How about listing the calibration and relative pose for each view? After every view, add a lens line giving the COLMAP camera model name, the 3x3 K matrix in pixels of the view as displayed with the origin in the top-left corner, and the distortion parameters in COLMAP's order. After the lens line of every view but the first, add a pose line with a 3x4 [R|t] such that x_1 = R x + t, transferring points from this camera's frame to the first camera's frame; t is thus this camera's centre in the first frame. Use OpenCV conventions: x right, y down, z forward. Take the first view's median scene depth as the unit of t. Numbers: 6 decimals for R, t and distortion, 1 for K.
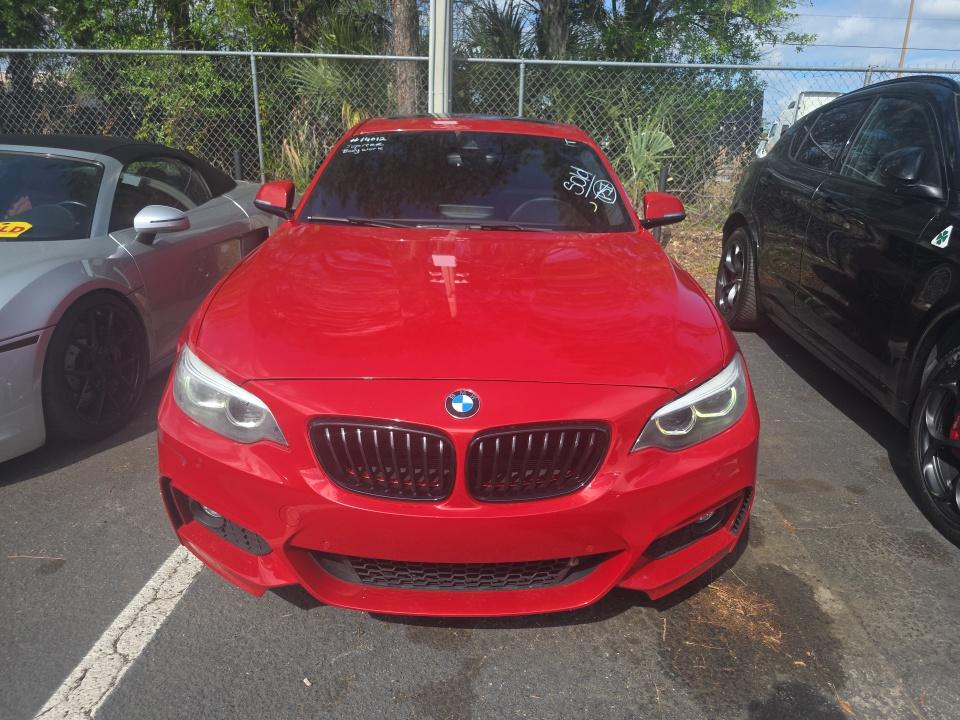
lens RADIAL K [[649.4, 0, 480.0], [0, 649.4, 360.0], [0, 0, 1]] dist [0.036955, -0.036170]
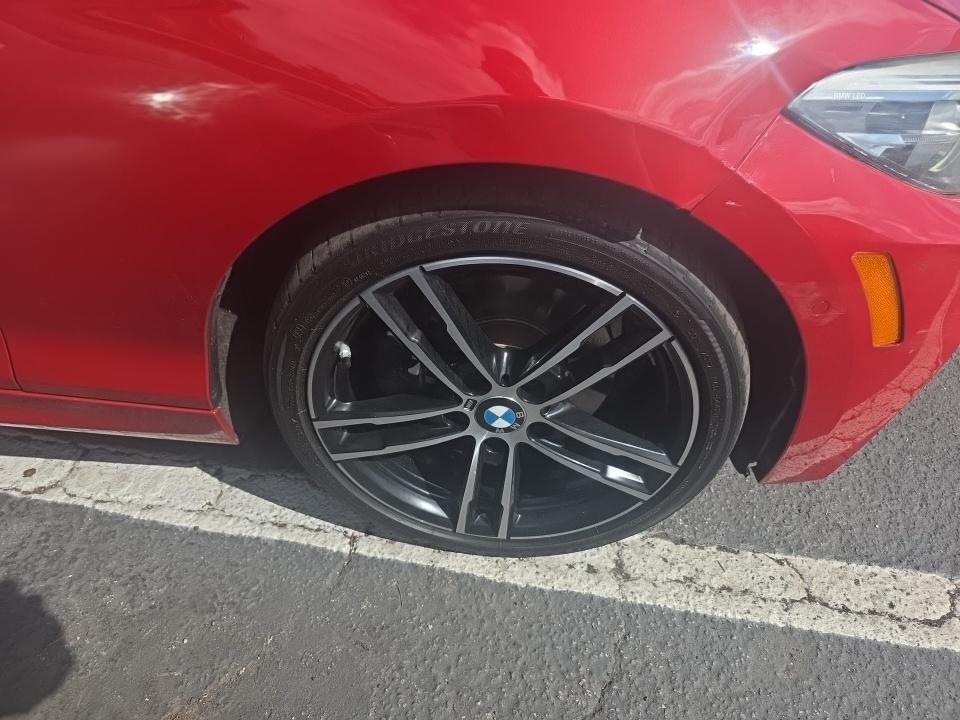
lens RADIAL K [[649.4, 0, 480.0], [0, 649.4, 360.0], [0, 0, 1]] dist [0.036955, -0.036170]
pose [[0.090977, -0.662401, 0.743605, -0.590381], [0.278776, 0.733788, 0.619548, -0.134578], [-0.956037, 0.150935, 0.251419, 0.820996]]
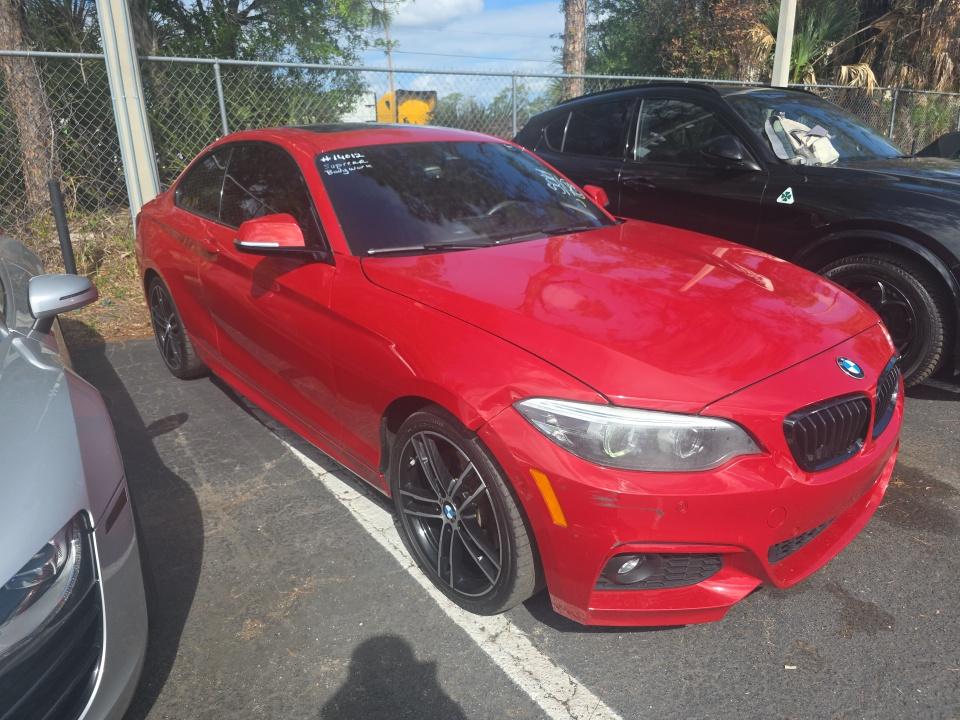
lens RADIAL K [[649.4, 0, 480.0], [0, 649.4, 360.0], [0, 0, 1]] dist [0.036955, -0.036170]
pose [[0.772654, -0.249698, 0.583659, -0.726897], [0.248360, 0.965013, 0.084065, -0.125180], [-0.584229, 0.080005, 0.807636, 0.254604]]
